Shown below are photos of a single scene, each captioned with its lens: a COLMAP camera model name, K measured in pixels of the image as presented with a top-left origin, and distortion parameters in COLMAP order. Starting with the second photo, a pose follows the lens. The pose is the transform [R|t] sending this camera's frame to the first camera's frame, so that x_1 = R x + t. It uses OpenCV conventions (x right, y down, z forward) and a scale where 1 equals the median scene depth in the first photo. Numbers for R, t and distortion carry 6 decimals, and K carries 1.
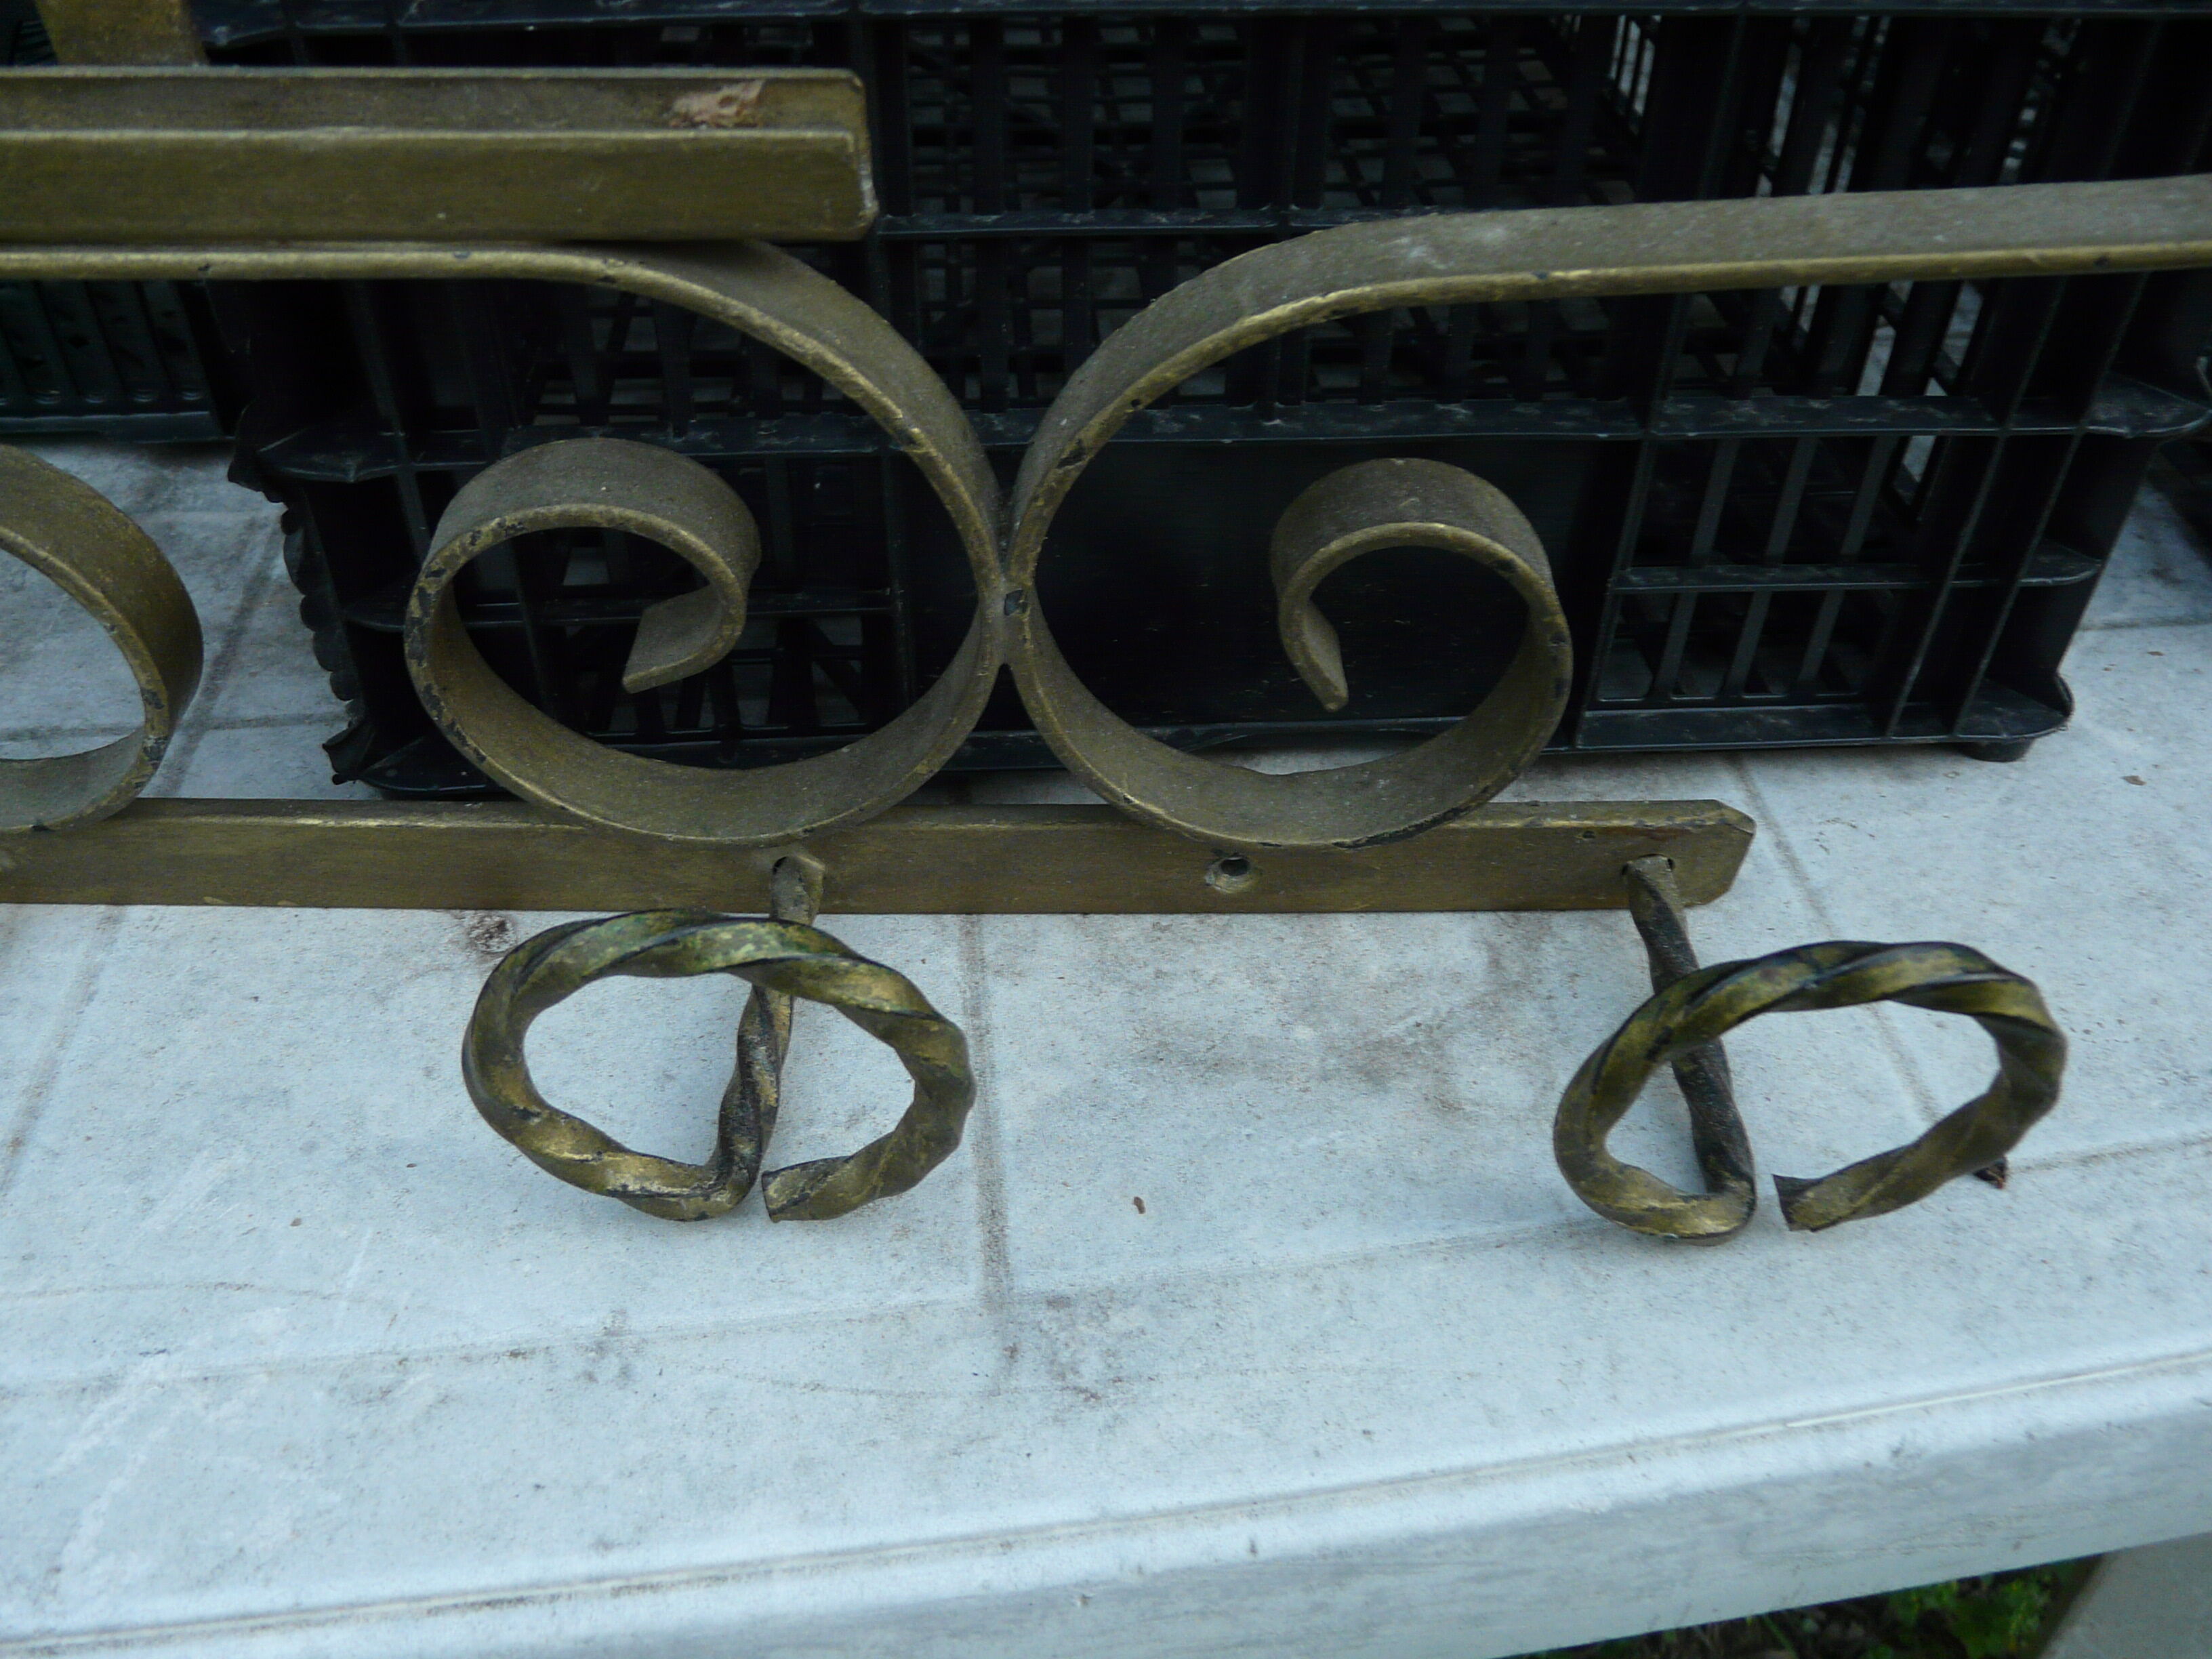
lens RADIAL K [[1835.8, 0, 1104.9], [0, 1835.8, 838.6], [0, 0, 1]] dist [-0.094170, 0.095264]
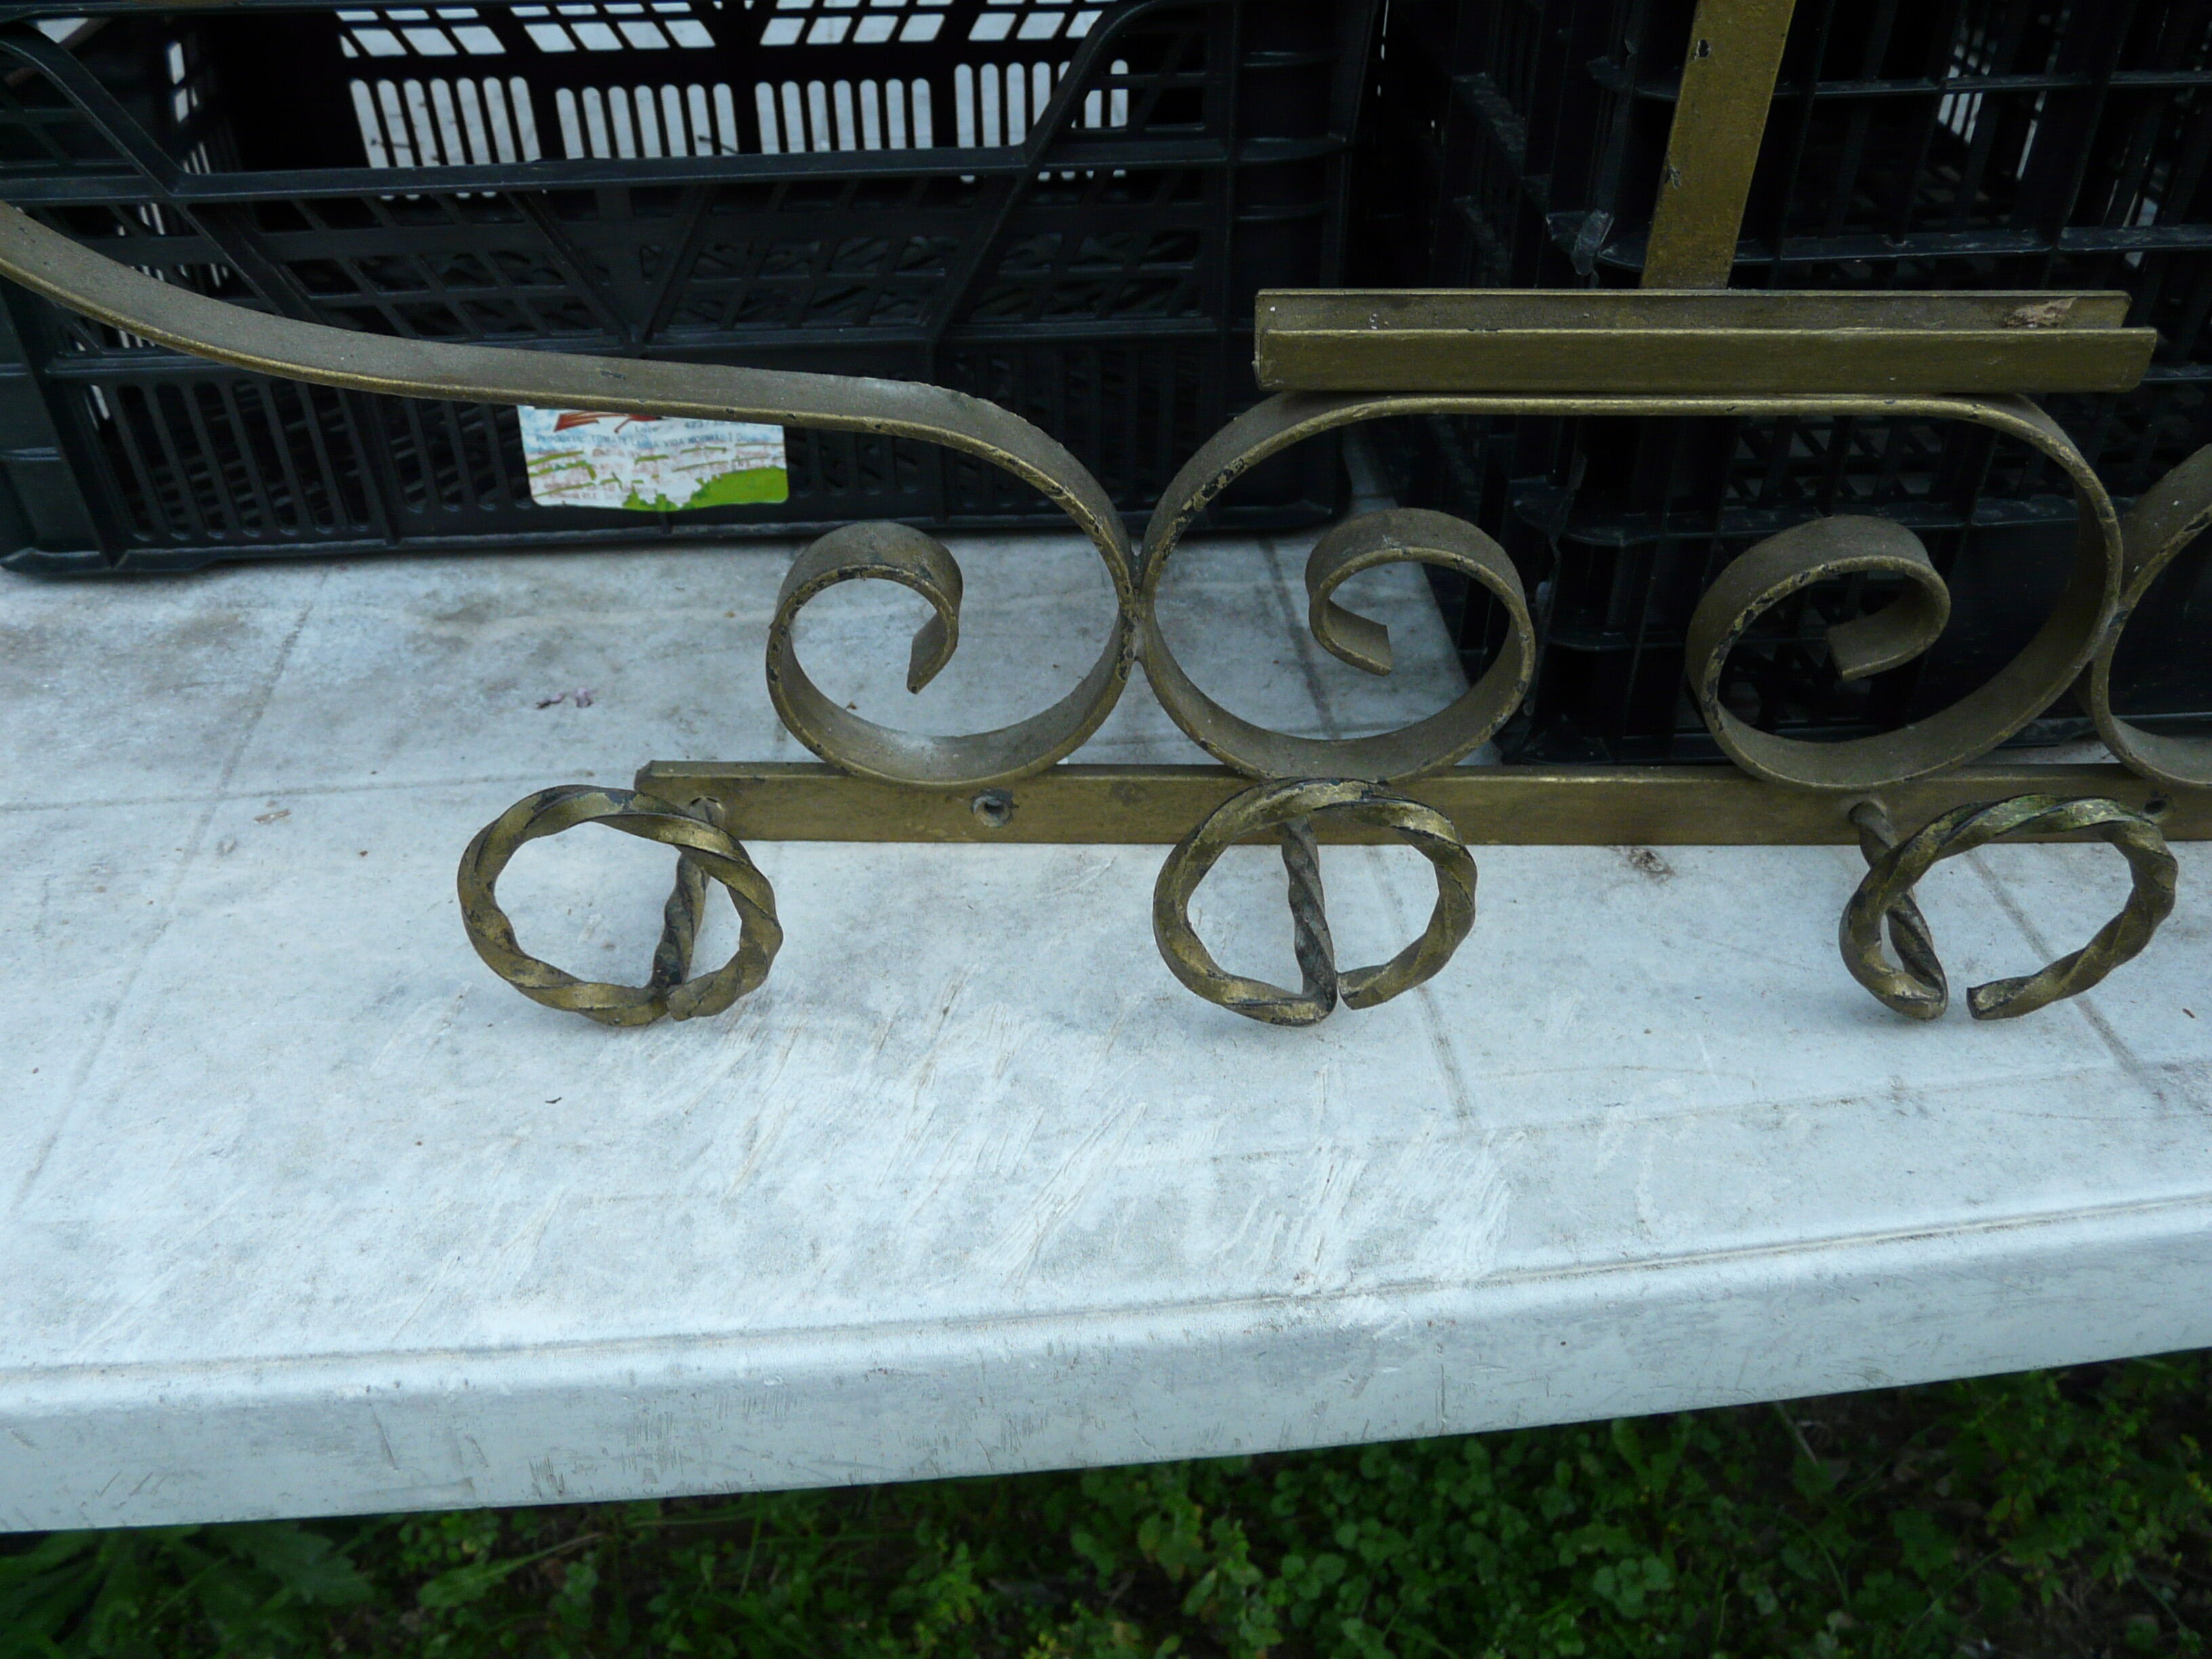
lens RADIAL K [[1835.8, 0, 1091.6], [0, 1835.8, 841.6], [0, 0, 1]] dist [-0.094170, 0.095264]
pose [[0.999587, -0.012010, -0.026118, -0.899494], [0.010403, 0.998096, -0.060793, 0.147024], [0.026798, 0.060497, 0.997809, -0.550543]]
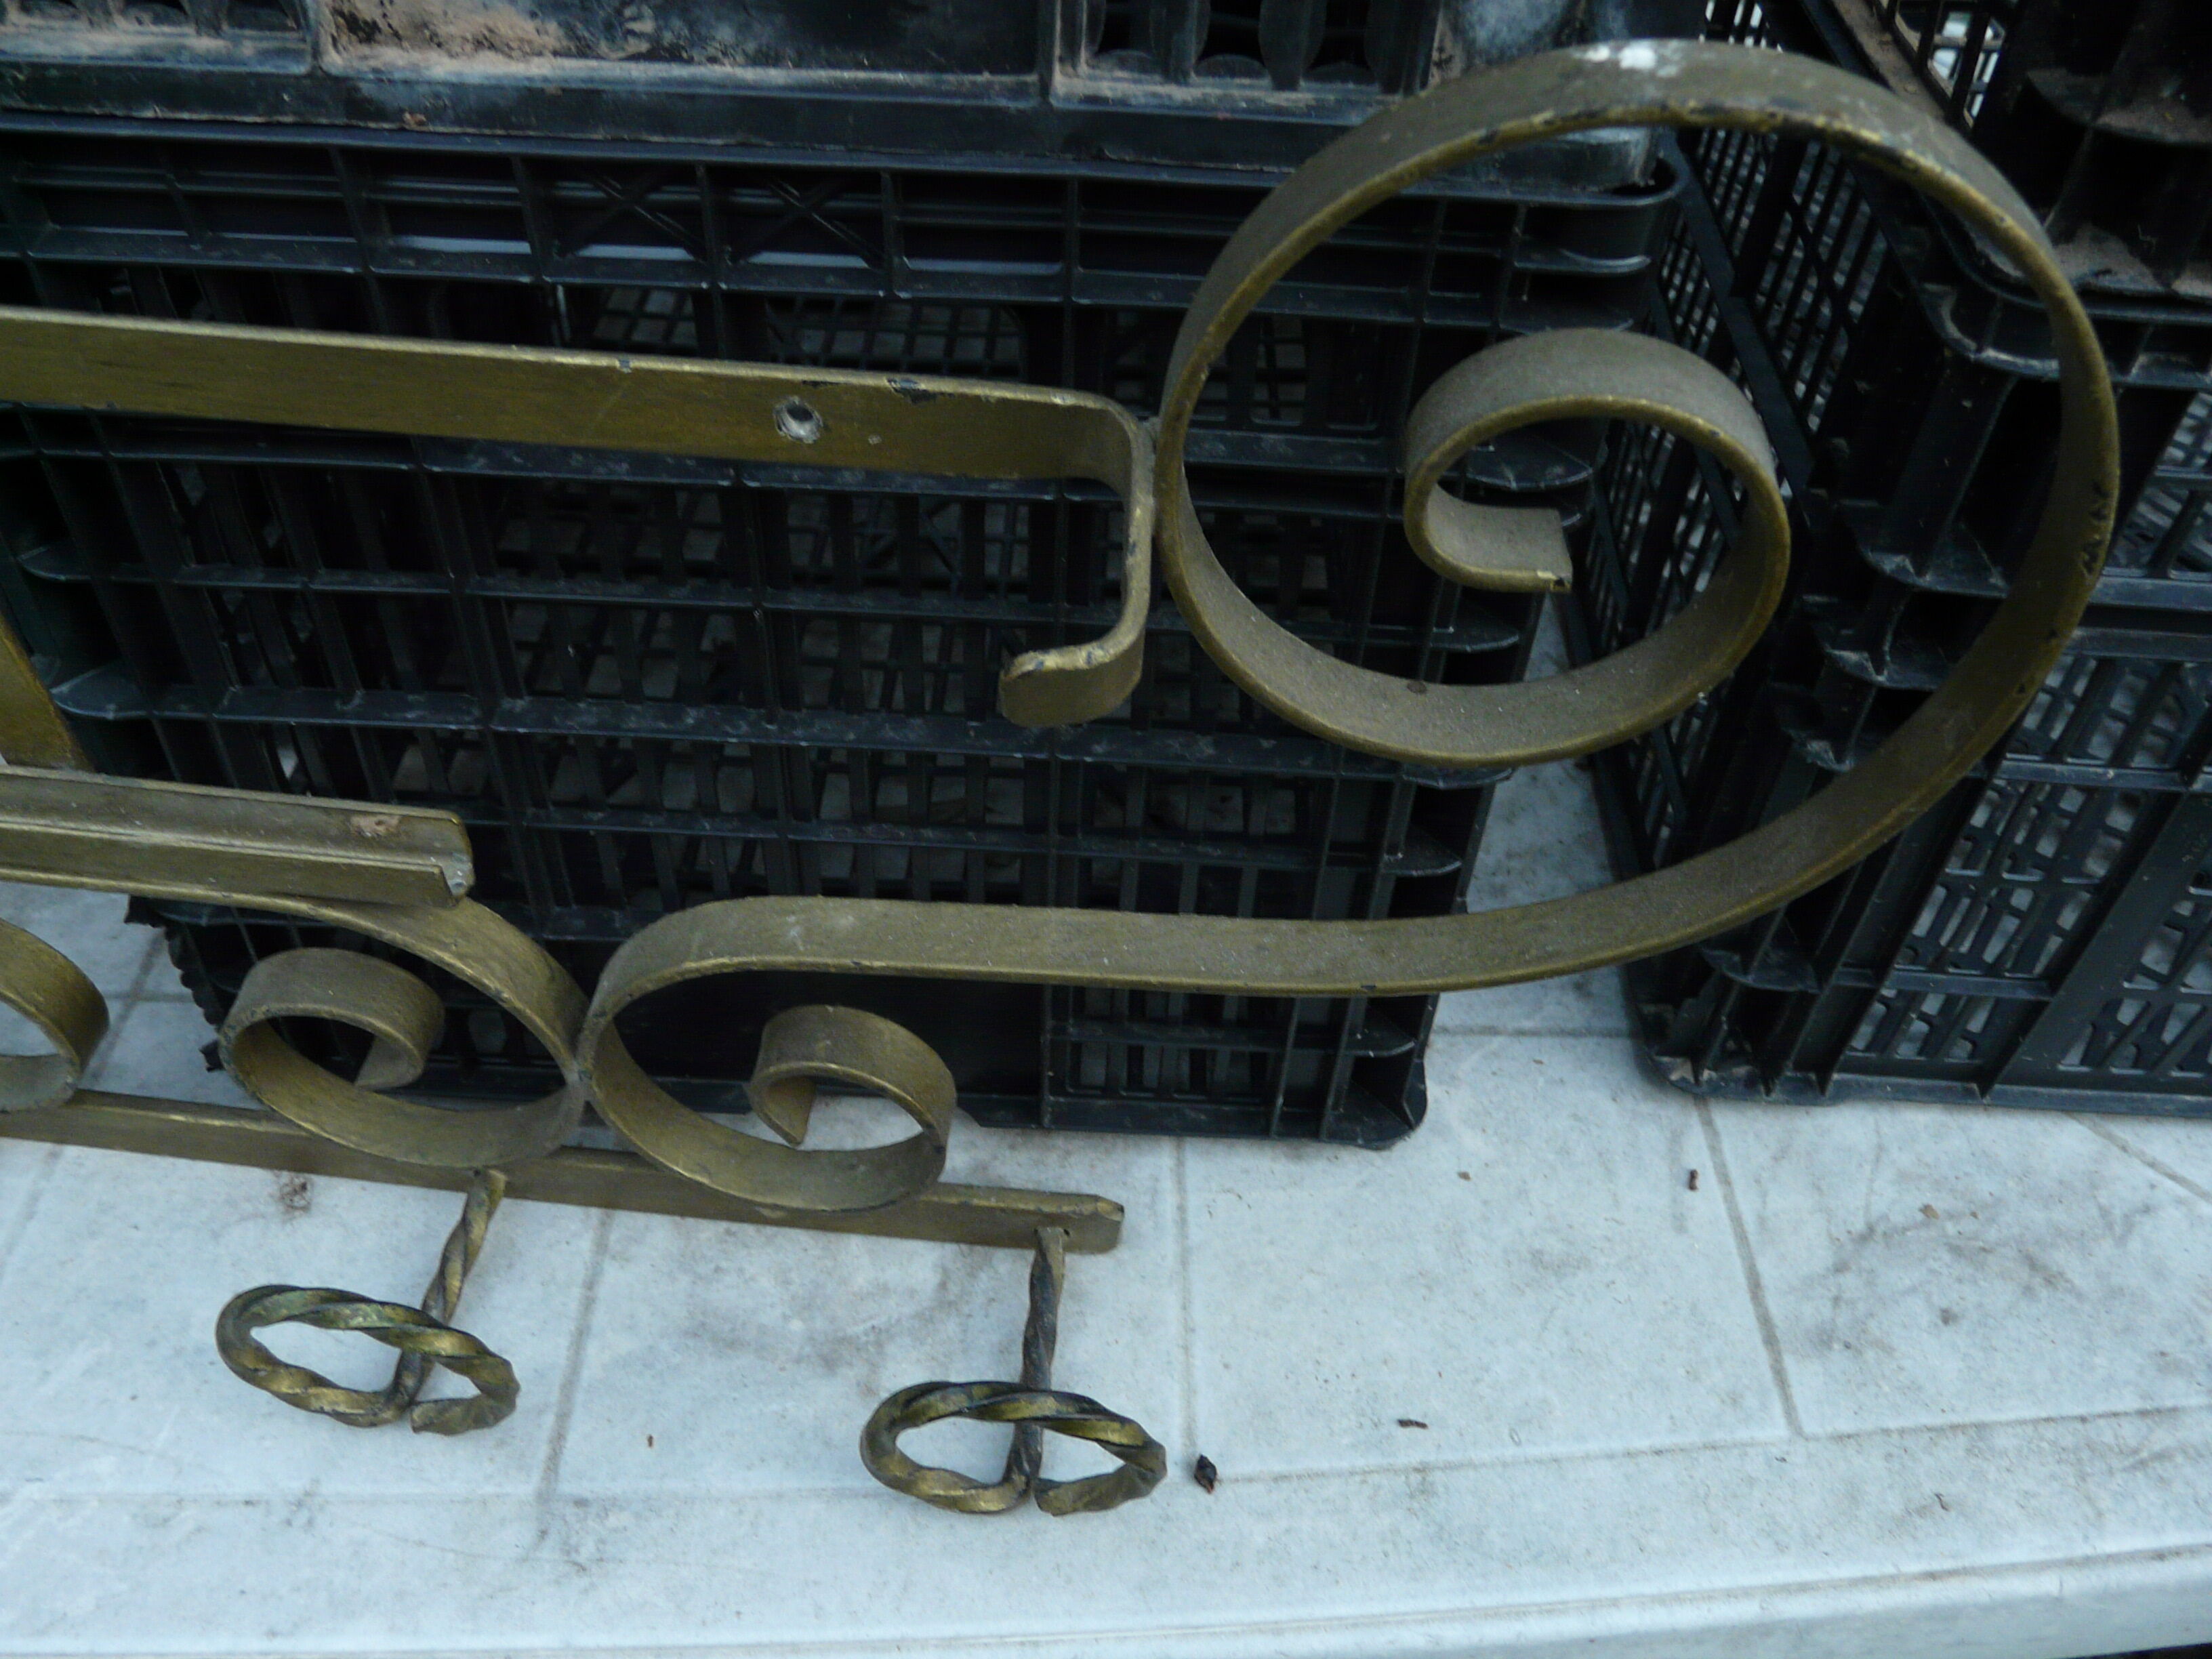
lens RADIAL K [[1835.8, 0, 1111.3], [0, 1835.8, 837.3], [0, 0, 1]] dist [-0.094170, 0.095264]
pose [[0.994651, 0.091072, -0.048728, 0.471320], [-0.088735, 0.994891, 0.048149, -0.457115], [0.052864, -0.043568, 0.997651, -0.554702]]
